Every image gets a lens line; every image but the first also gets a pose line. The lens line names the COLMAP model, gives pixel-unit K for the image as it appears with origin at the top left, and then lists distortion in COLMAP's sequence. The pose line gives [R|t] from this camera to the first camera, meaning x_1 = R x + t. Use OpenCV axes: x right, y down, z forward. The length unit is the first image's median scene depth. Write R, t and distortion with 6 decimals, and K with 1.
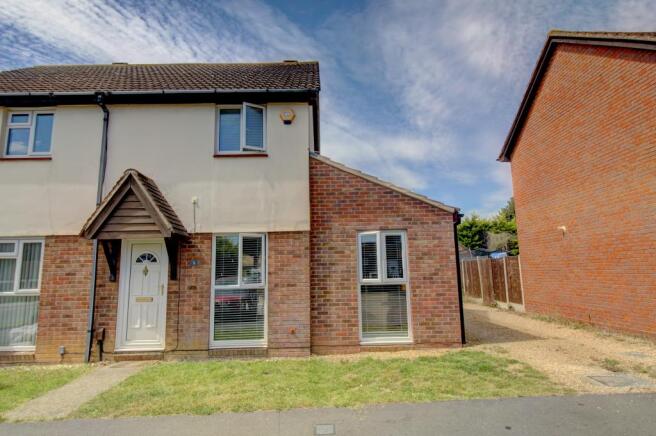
lens RADIAL K [[375.0, 0, 328.4], [0, 375.0, 216.1], [0, 0, 1]] dist [-0.004887, -0.002485]
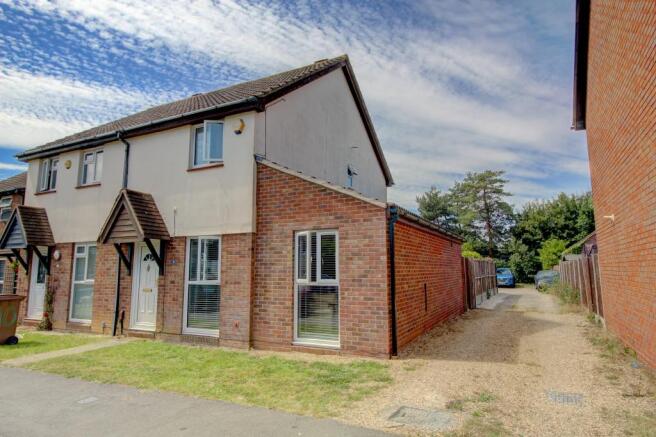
lens RADIAL K [[398.8, 0, 326.7], [0, 398.8, 218.7], [0, 0, 1]] dist [0.001286, -0.000575]
pose [[0.882670, -0.041240, -0.468181, 0.658922], [0.050029, 0.998728, 0.006348, 0.003629], [0.467323, -0.029025, 0.883610, 0.098822]]
